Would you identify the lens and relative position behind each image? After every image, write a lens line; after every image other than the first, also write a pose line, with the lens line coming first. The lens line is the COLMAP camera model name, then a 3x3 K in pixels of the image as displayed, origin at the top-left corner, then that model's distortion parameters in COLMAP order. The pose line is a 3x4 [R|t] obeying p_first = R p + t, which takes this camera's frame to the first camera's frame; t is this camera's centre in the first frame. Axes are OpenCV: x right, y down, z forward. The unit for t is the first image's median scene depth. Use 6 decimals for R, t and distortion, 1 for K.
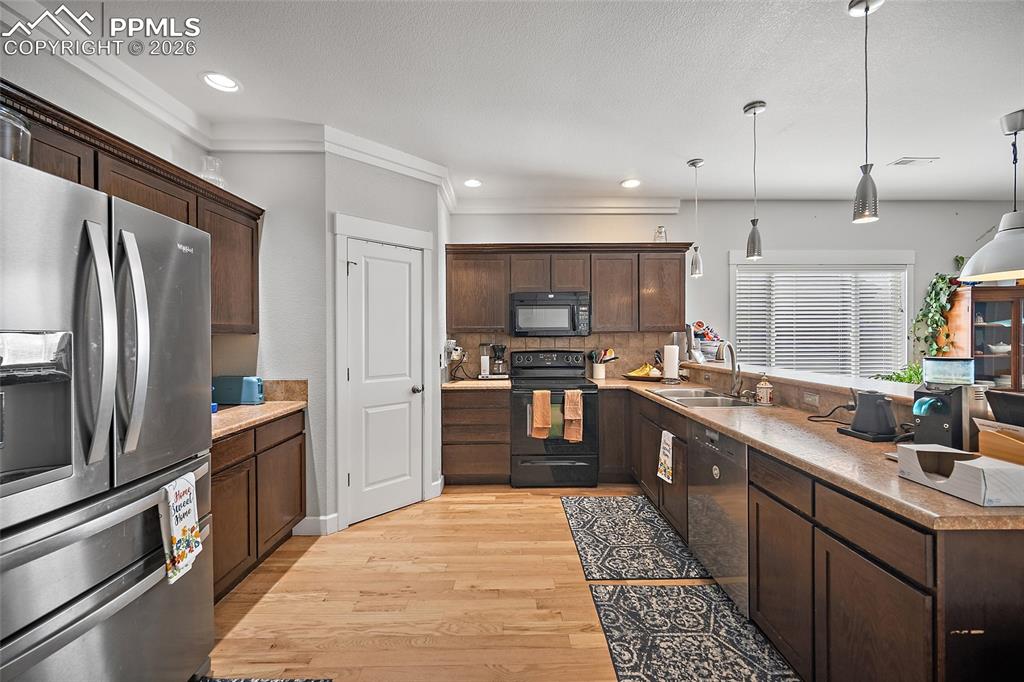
lens RADIAL K [[404.7, 0, 514.7], [0, 404.7, 338.8], [0, 0, 1]] dist [-0.000819, -0.000152]
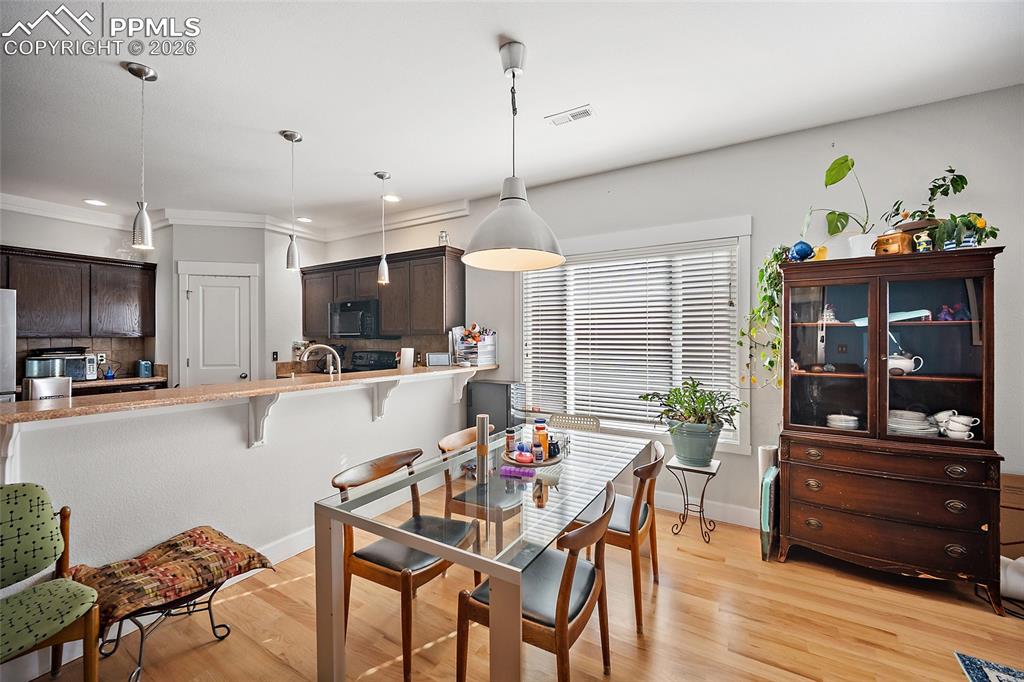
lens RADIAL K [[402.7, 0, 516.8], [0, 402.7, 337.3], [0, 0, 1]] dist [-0.001799, -0.000262]
pose [[0.855693, 0.003446, -0.517473, 1.293508], [-0.005981, 0.999977, -0.003230, -0.011033], [0.517450, 0.005858, 0.855693, 0.286817]]
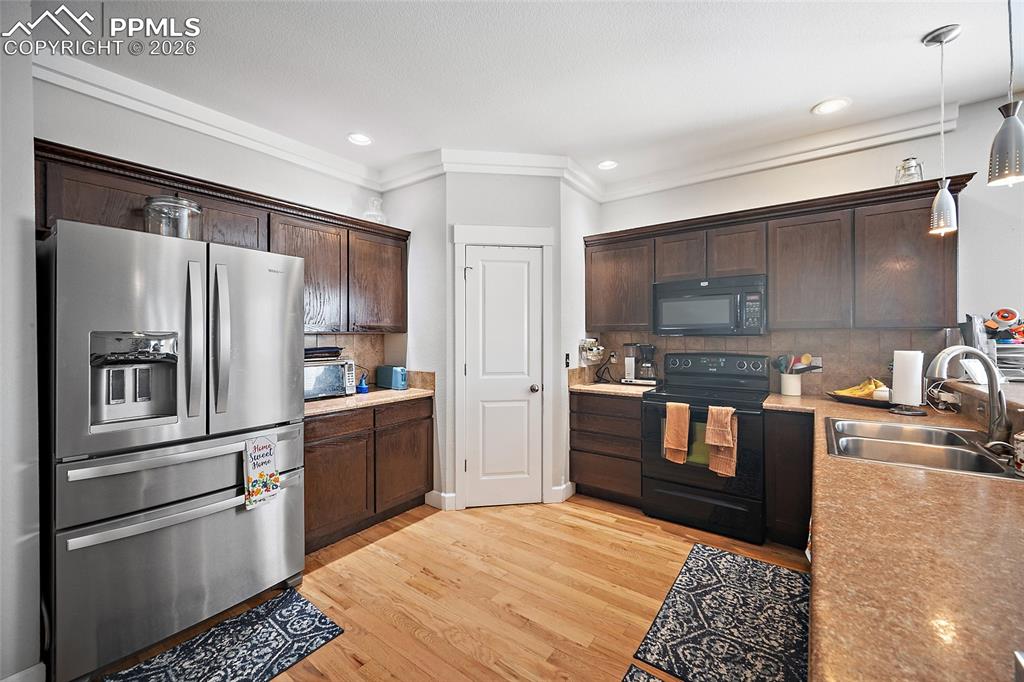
lens RADIAL K [[406.0, 0, 512.1], [0, 406.0, 335.6], [0, 0, 1]] dist [0.000330, -0.000113]
pose [[0.799978, 0.003152, -0.600021, 0.306034], [-0.004897, 0.999987, -0.001276, -0.003143], [0.600009, 0.003959, 0.799984, 0.170404]]
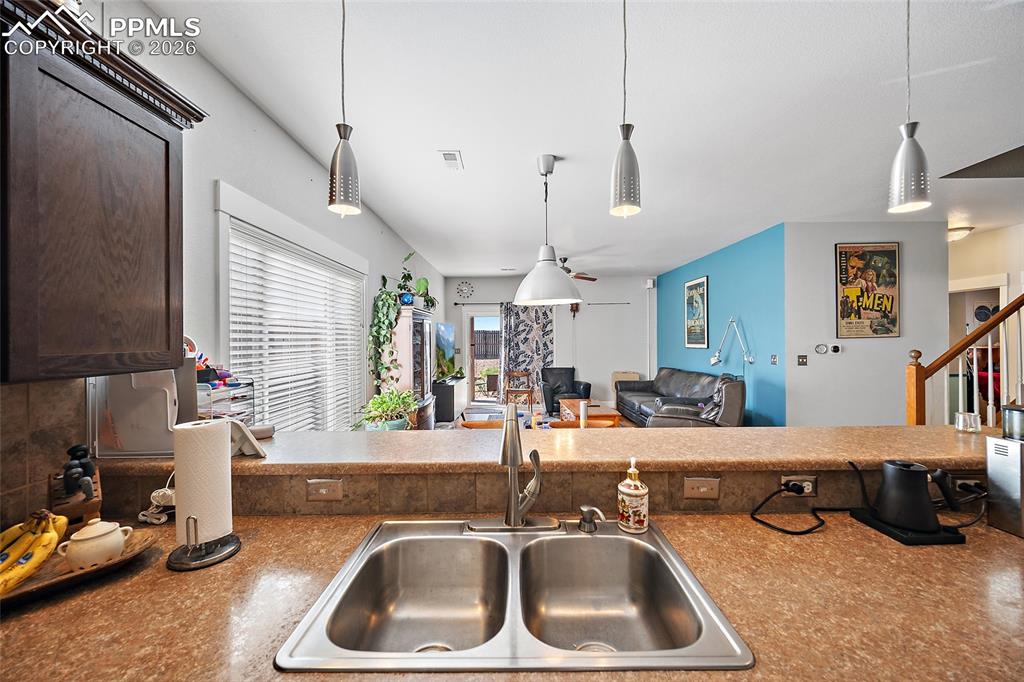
lens RADIAL K [[402.7, 0, 516.8], [0, 402.7, 337.3], [0, 0, 1]] dist [-0.001799, -0.000262]
pose [[0.004021, 0.007000, 0.999967, 0.110567], [0.013700, 0.999881, -0.007054, -0.043433], [-0.999898, 0.013728, 0.003924, 0.854991]]
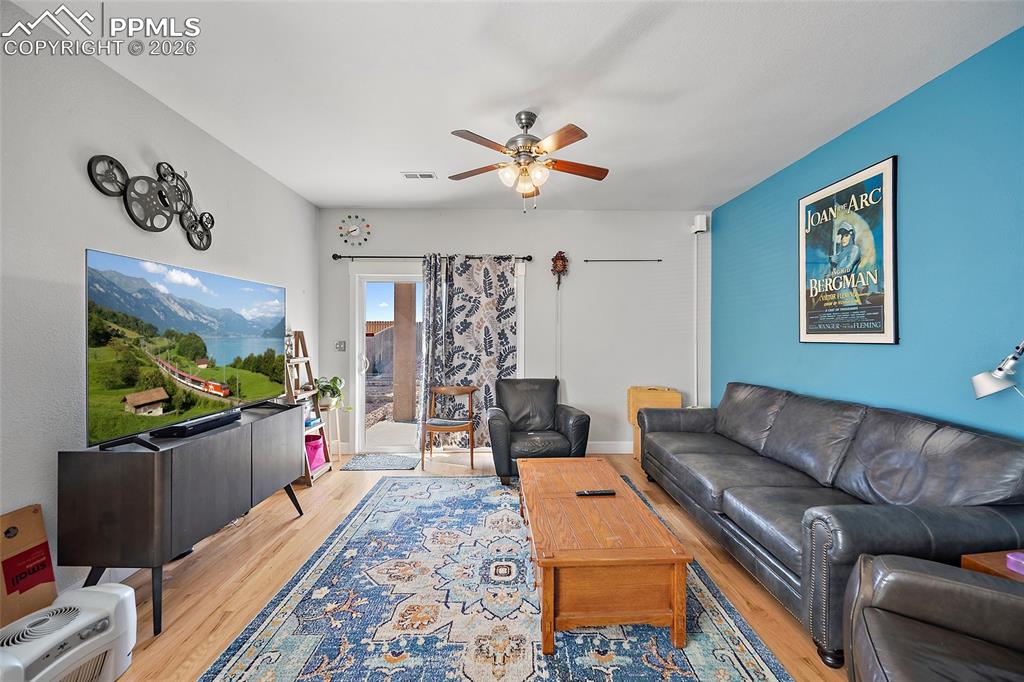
lens RADIAL K [[403.7, 0, 515.8], [0, 403.7, 332.8], [0, 0, 1]] dist [-0.001192, 0.000106]
pose [[-0.011409, 0.007387, 0.999908, 1.281717], [0.003940, 0.999965, -0.007343, -0.010822], [-0.999927, 0.003856, -0.011437, 0.658321]]
